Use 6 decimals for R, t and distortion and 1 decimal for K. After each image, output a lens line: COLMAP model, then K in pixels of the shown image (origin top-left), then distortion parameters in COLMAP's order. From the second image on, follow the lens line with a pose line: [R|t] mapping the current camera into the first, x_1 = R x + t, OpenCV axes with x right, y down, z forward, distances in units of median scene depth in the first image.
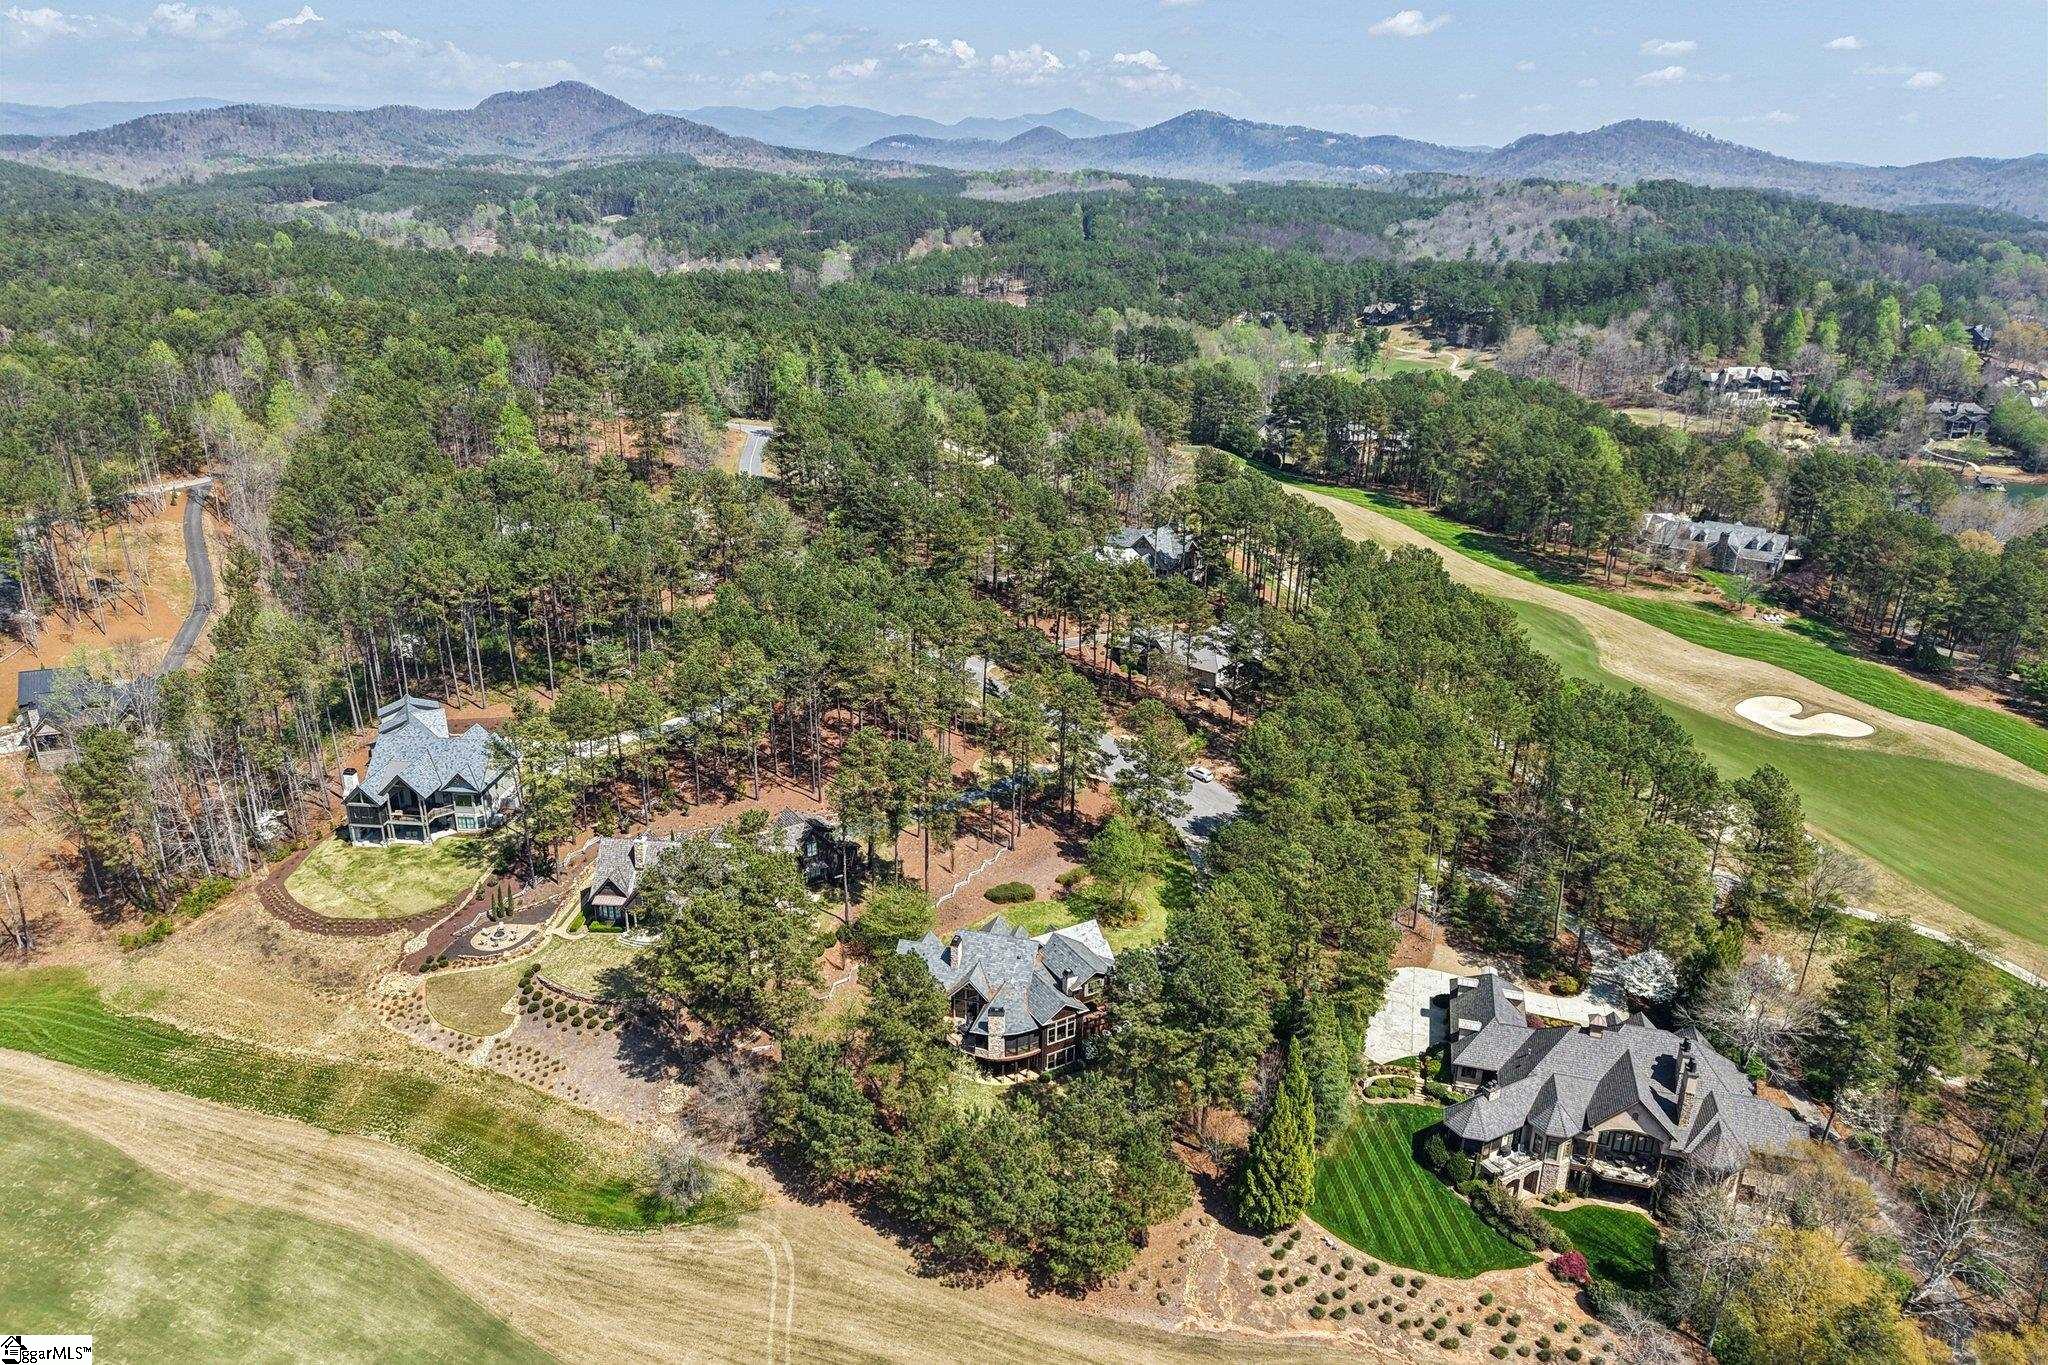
lens RADIAL K [[1397.4, 0, 1024.0], [0, 1397.4, 682.5], [0, 0, 1]] dist [0.013219, -0.002677]
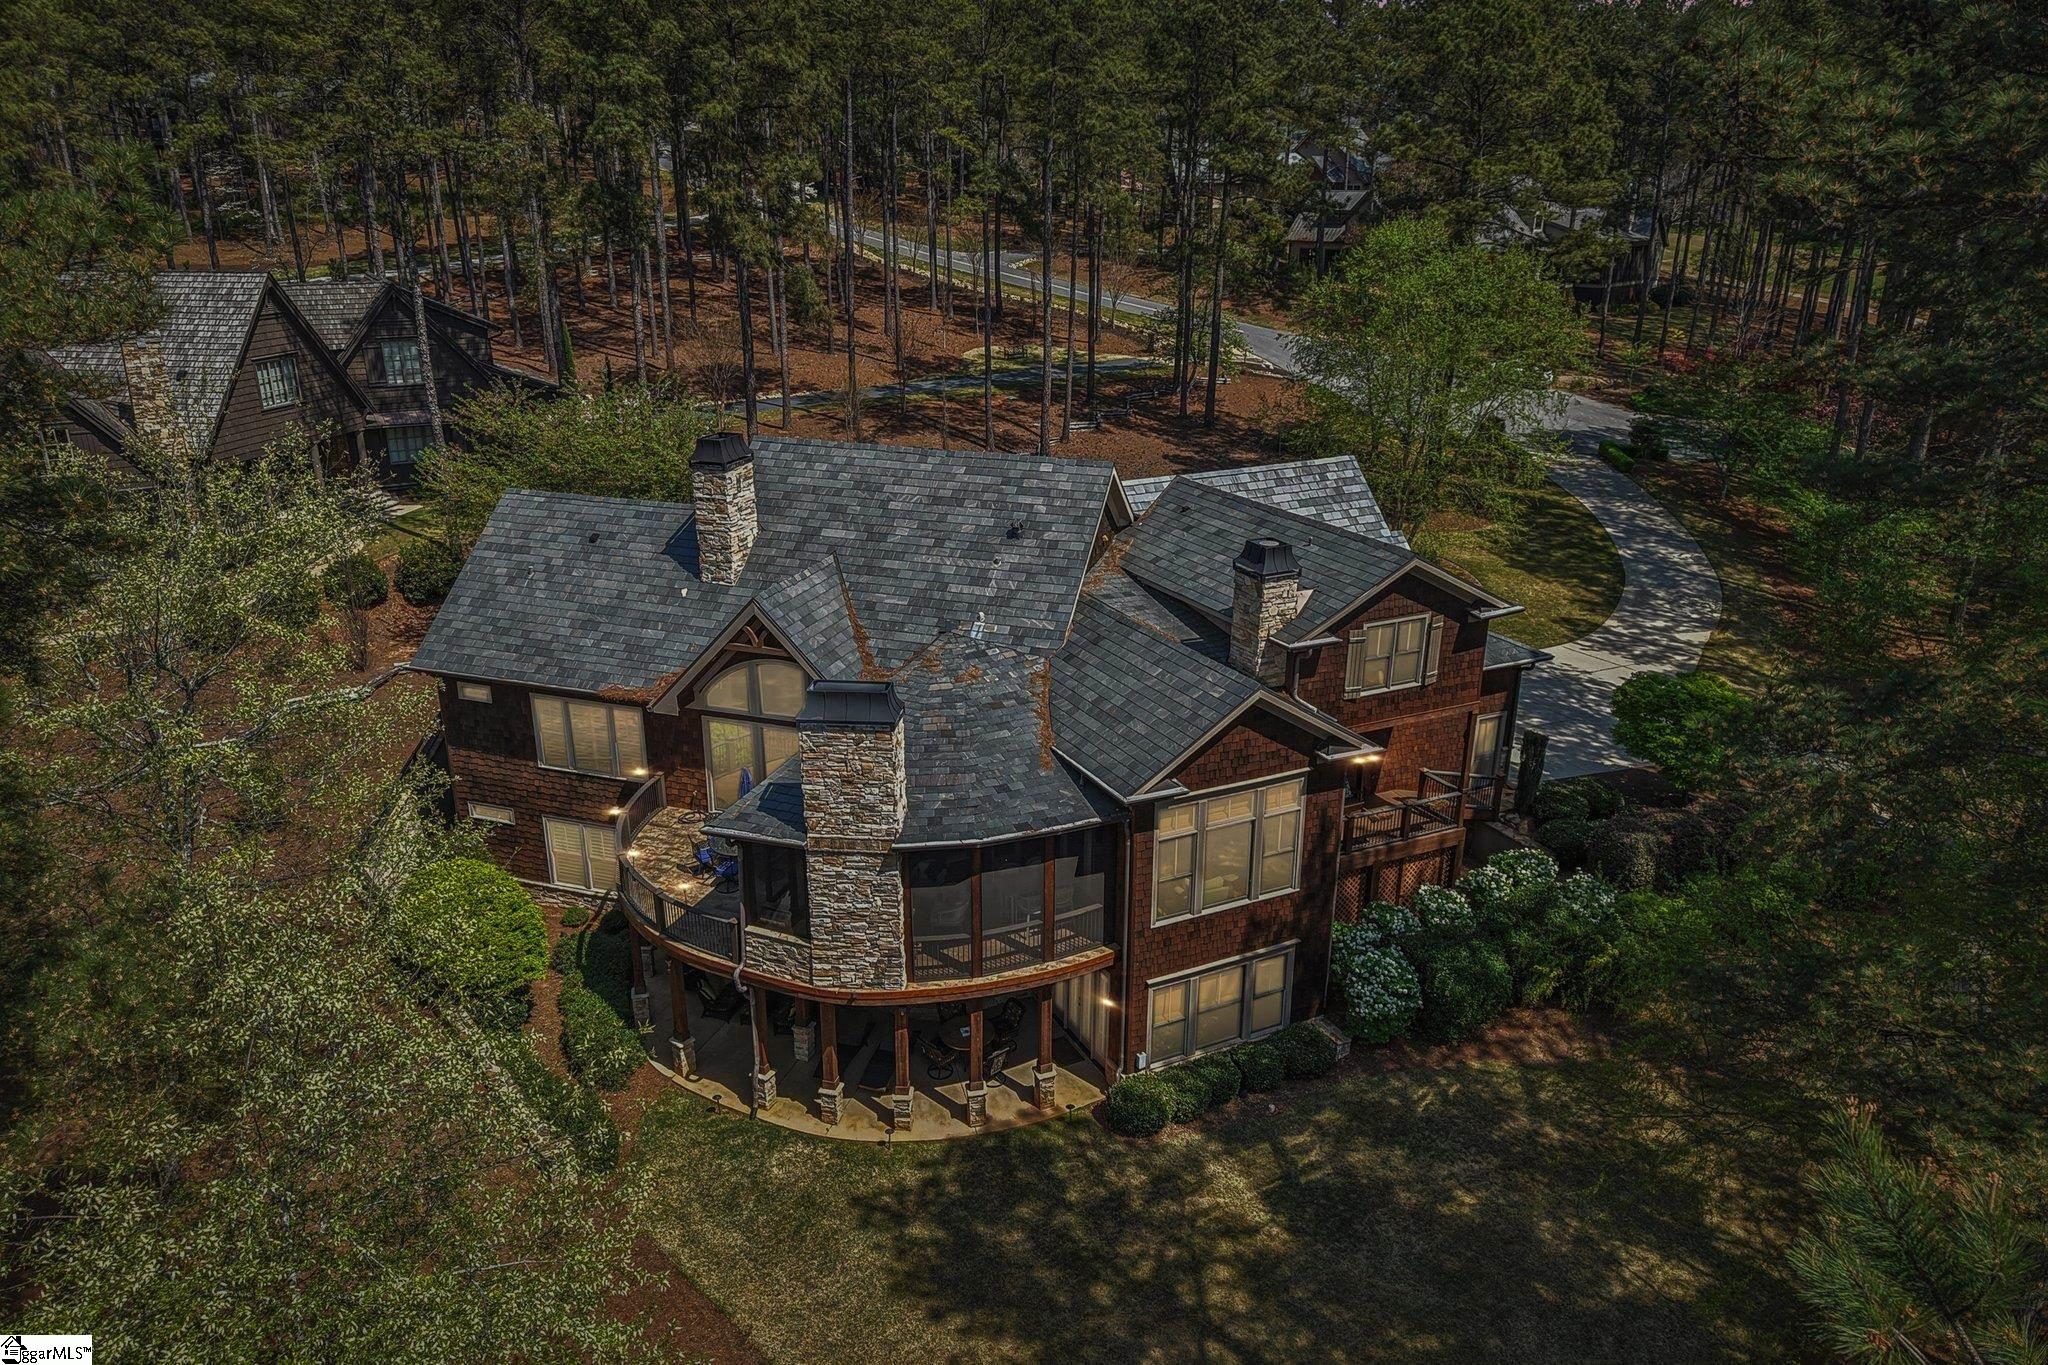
lens RADIAL K [[1397.4, 0, 1024.0], [0, 1397.4, 682.5], [0, 0, 1]] dist [0.013219, -0.002677]
pose [[0.997949, 0.004050, -0.063889, 0.011381], [-0.005598, 0.999695, -0.024073, 0.233925], [0.063772, 0.024381, 0.997667, 0.823681]]
